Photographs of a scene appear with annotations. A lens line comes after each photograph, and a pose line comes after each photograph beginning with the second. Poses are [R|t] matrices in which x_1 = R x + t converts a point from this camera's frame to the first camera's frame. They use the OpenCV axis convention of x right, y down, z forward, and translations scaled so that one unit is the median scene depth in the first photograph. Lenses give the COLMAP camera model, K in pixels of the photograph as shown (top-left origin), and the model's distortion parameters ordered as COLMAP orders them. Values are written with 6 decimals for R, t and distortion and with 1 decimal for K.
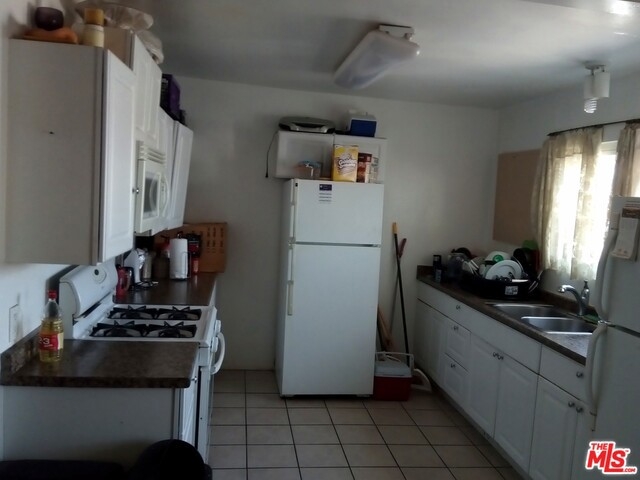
lens RADIAL K [[564.1, 0, 320.4], [0, 564.1, 236.8], [0, 0, 1]] dist [0.007695, -0.015867]
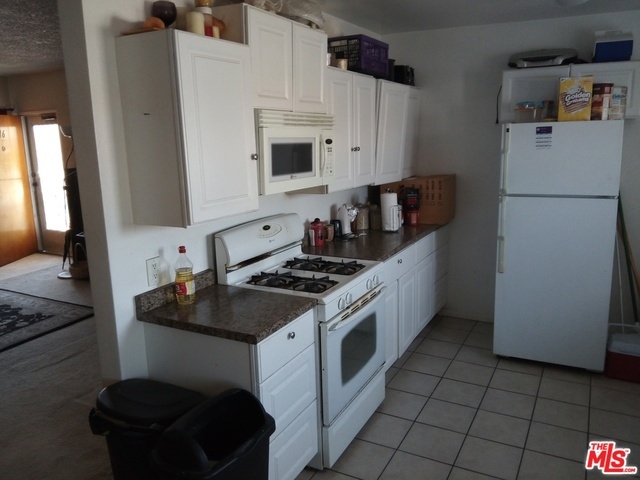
lens RADIAL K [[500.2, 0, 319.3], [0, 500.2, 241.3], [0, 0, 1]] dist [0.007227, -0.042039]
pose [[0.795482, 0.042123, -0.604511, 0.202354], [0.029917, 0.993635, 0.108605, -0.011746], [0.605238, -0.104479, 0.789158, 0.166526]]
